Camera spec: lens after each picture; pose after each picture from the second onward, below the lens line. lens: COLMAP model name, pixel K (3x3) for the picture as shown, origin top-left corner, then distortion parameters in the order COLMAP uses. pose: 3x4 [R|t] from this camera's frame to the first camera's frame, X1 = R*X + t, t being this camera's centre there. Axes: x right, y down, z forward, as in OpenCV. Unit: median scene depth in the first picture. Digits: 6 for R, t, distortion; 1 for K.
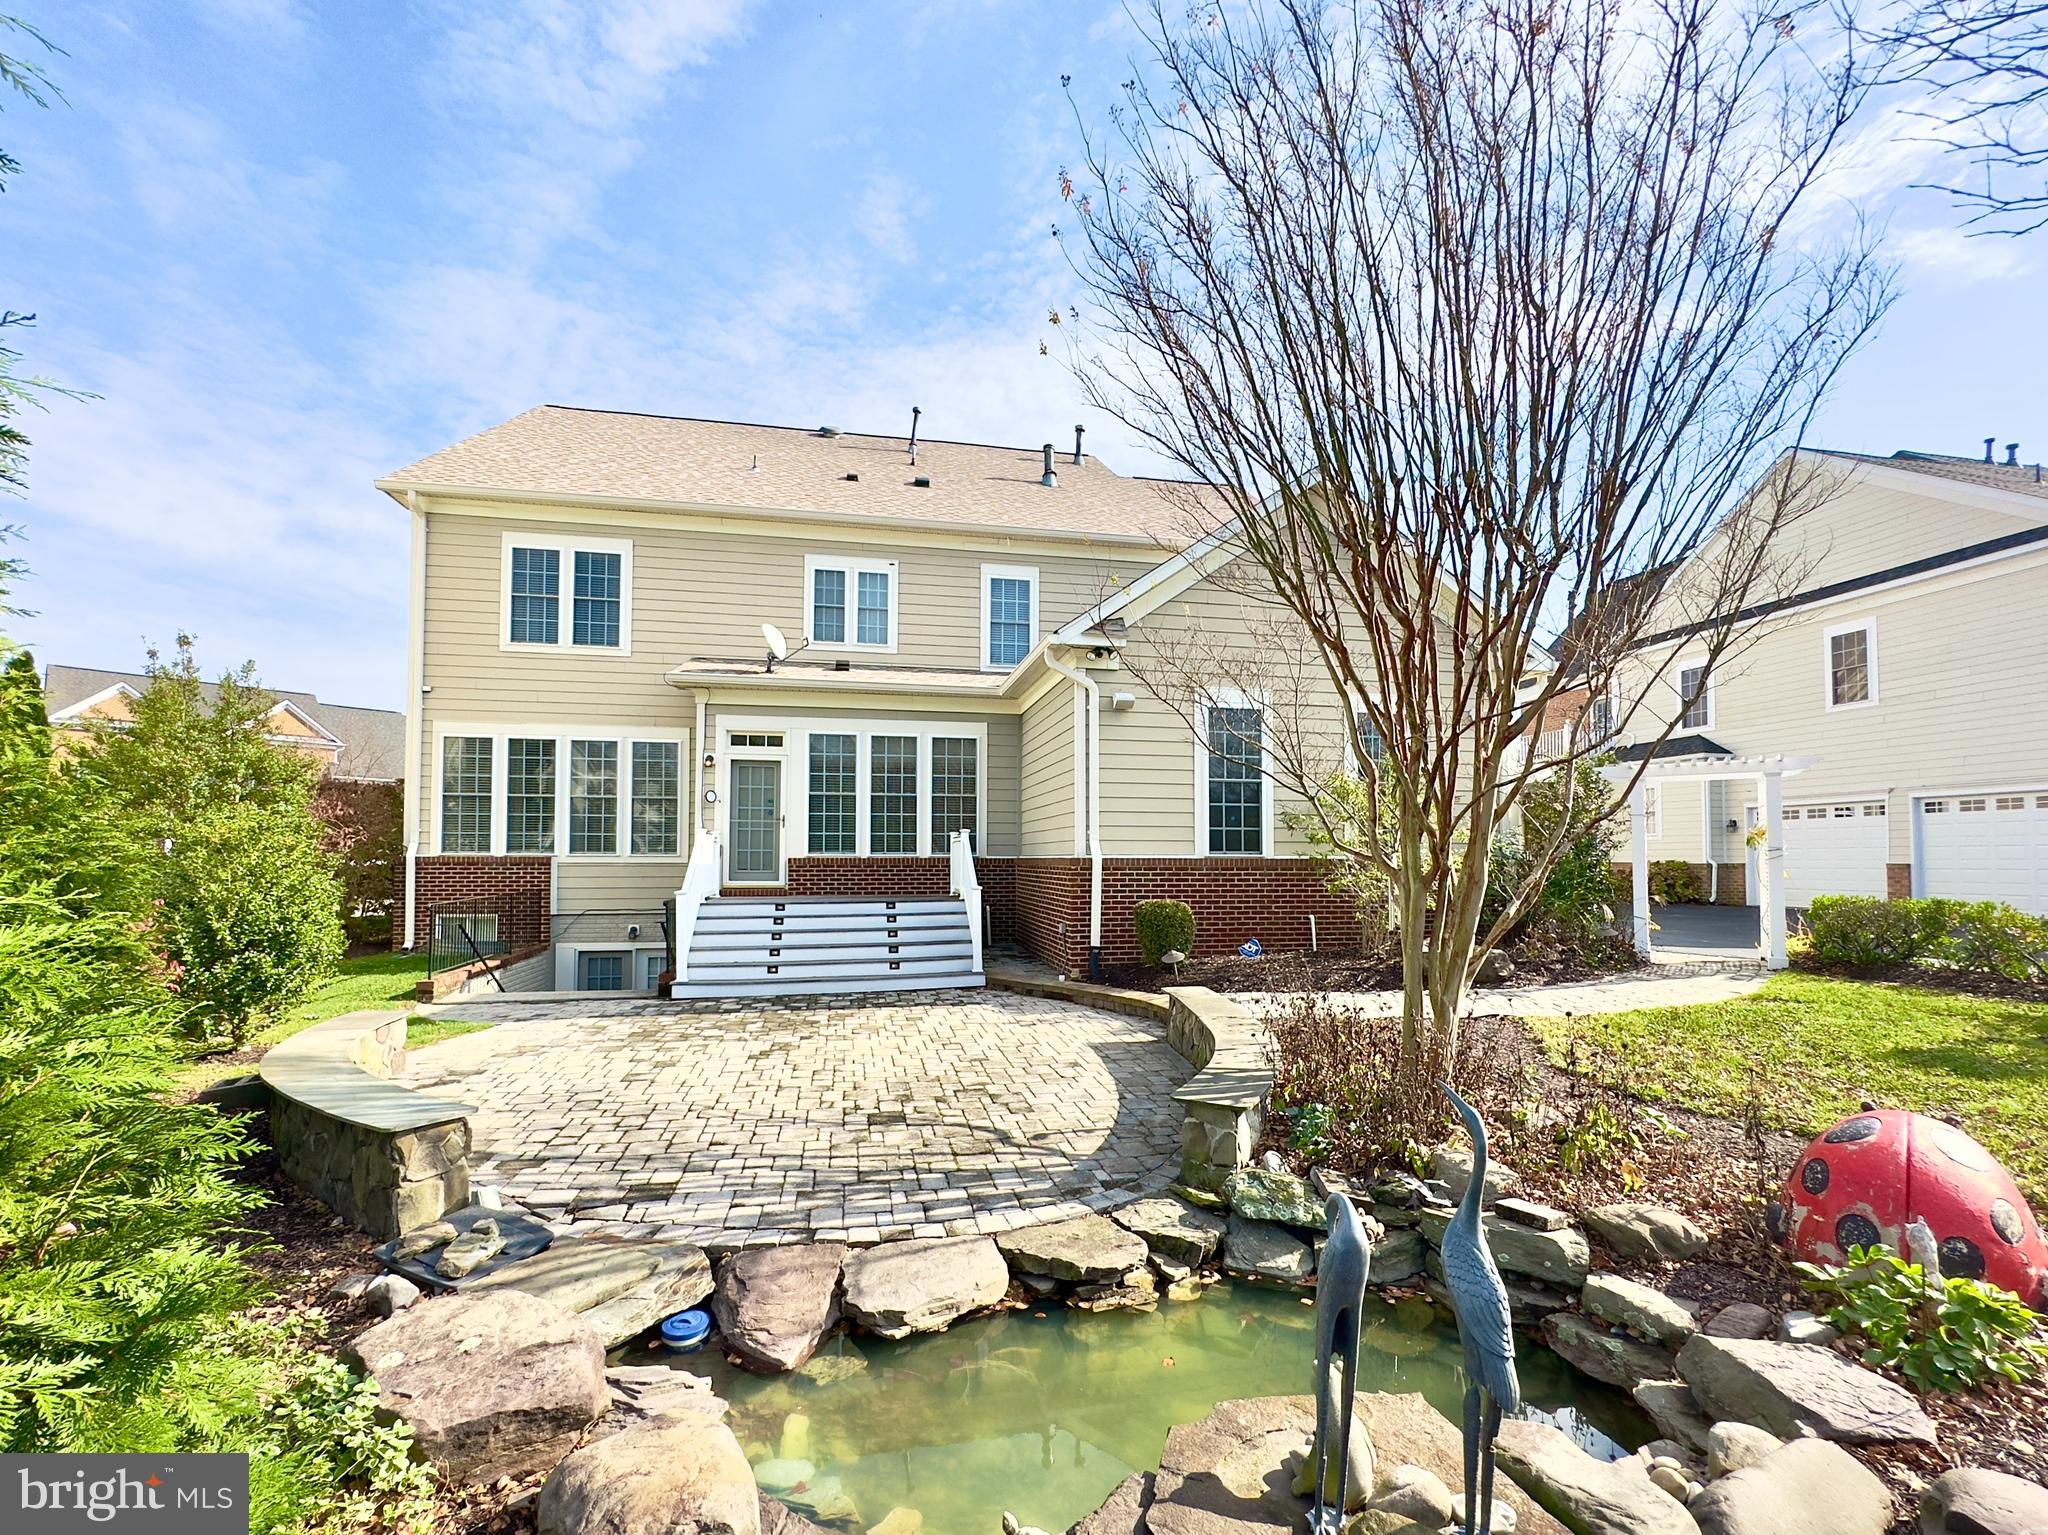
lens RADIAL K [[890.7, 0, 999.4], [0, 890.7, 829.8], [0, 0, 1]] dist [-0.012728, 0.002437]
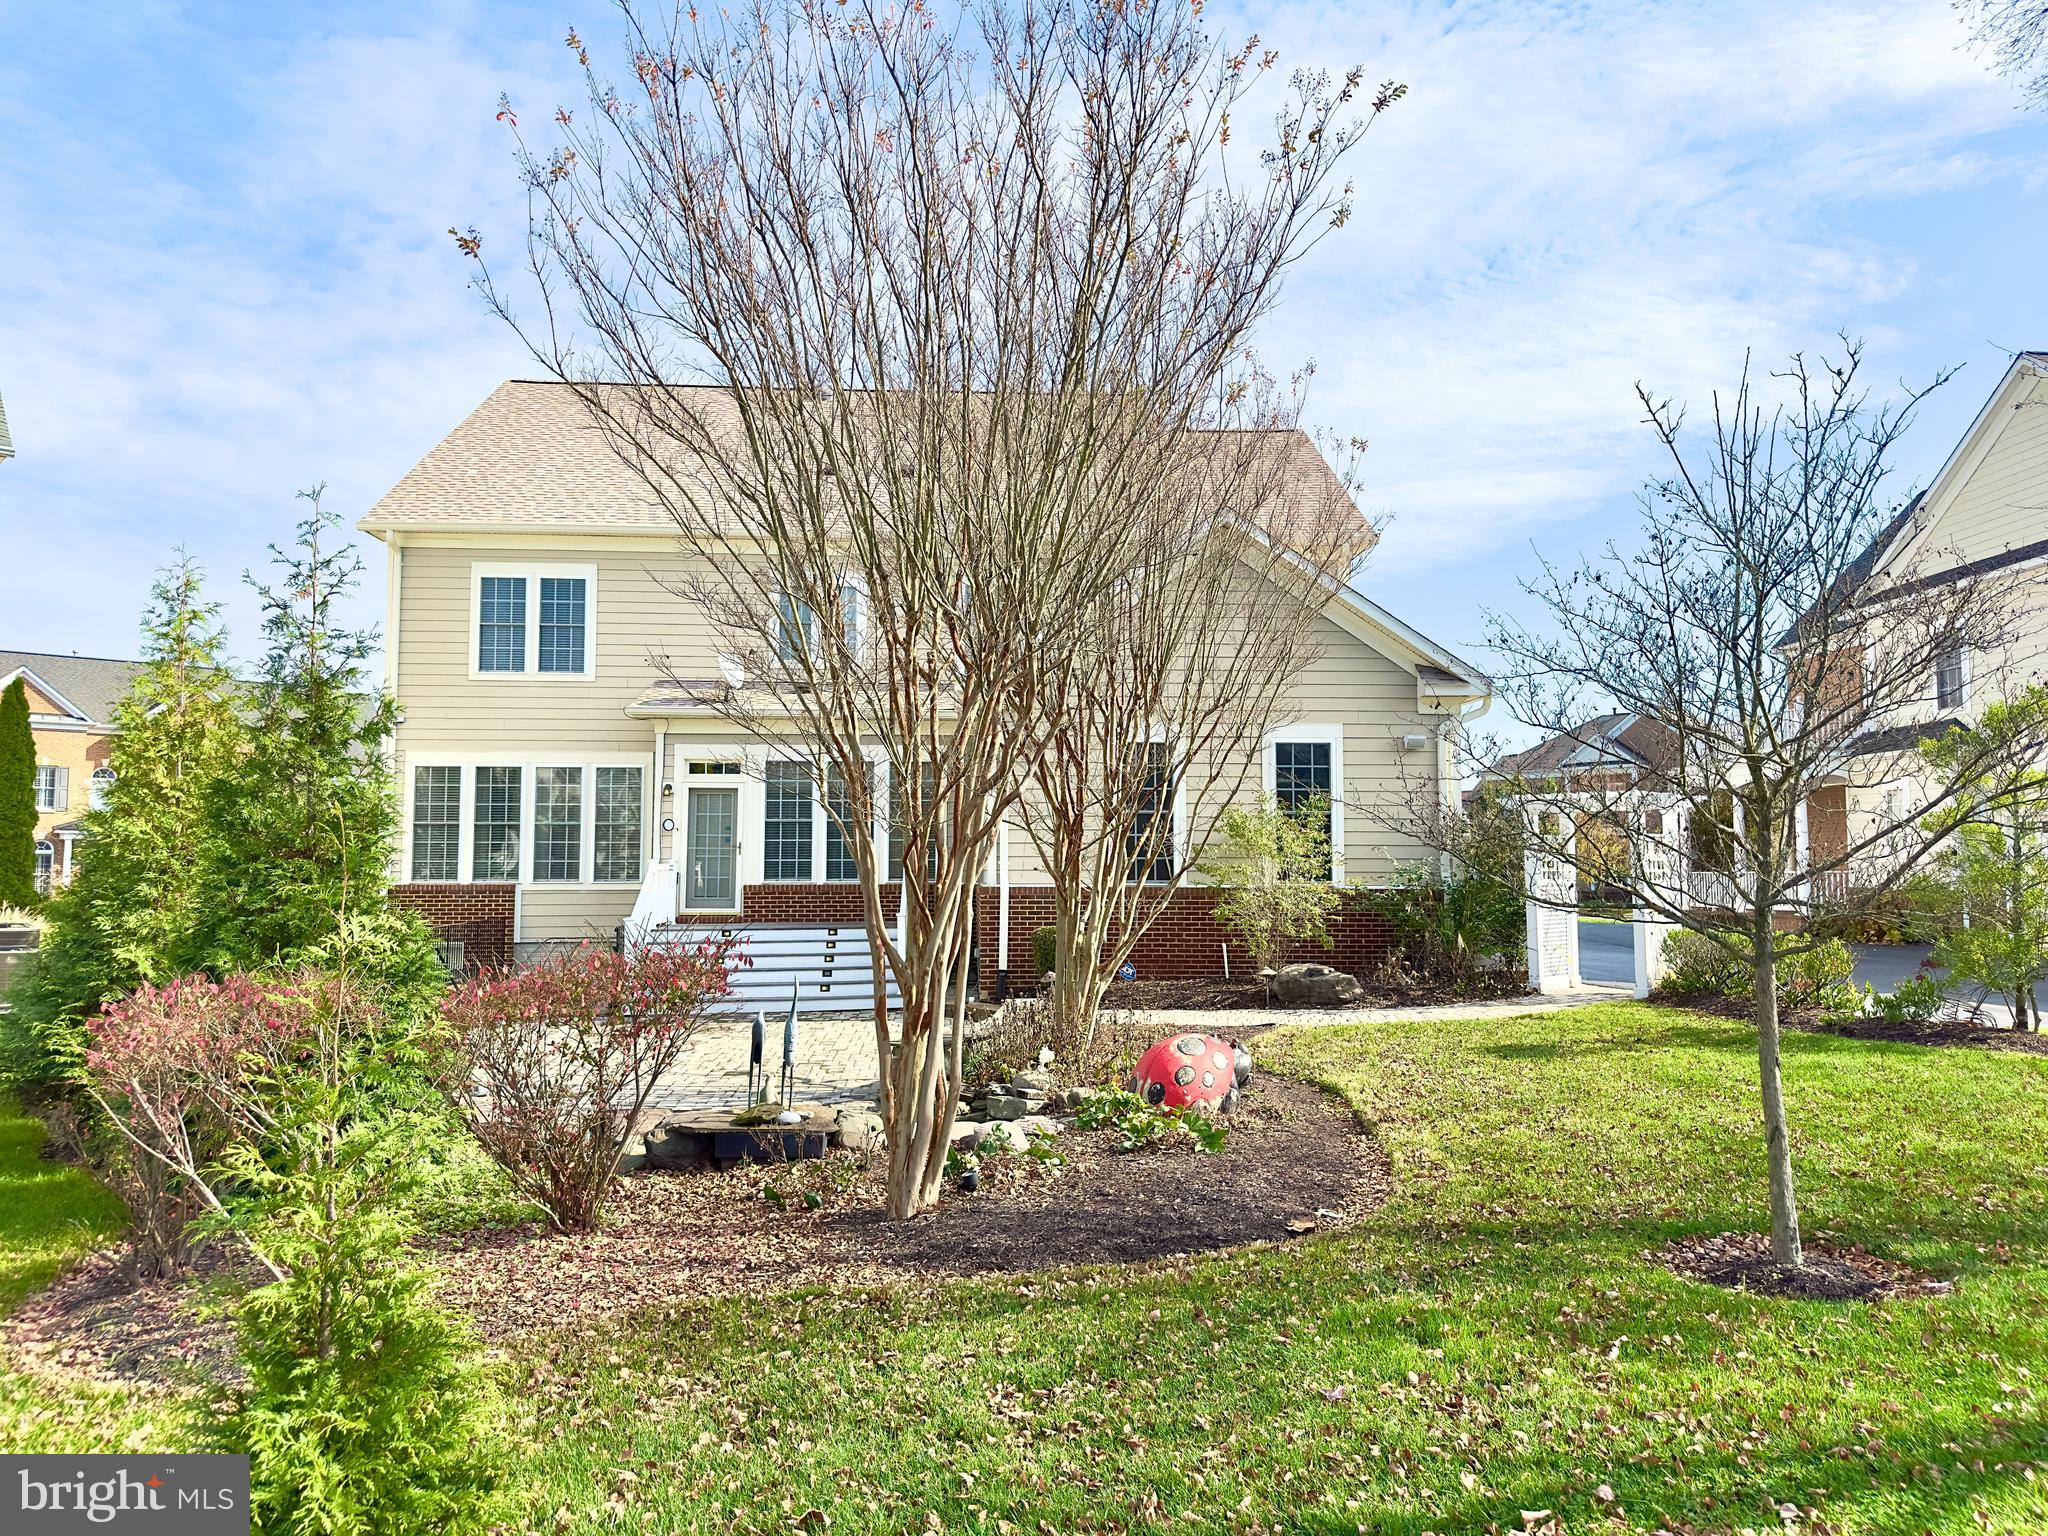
lens RADIAL K [[1419.7, 0, 984.2], [0, 1419.7, 754.4], [0, 0, 1]] dist [0.067983, -0.072702]
pose [[0.990784, -0.012528, -0.134873, 0.255977], [0.005657, 0.998672, -0.051211, -0.033077], [0.135335, 0.049976, 0.989539, -0.572635]]
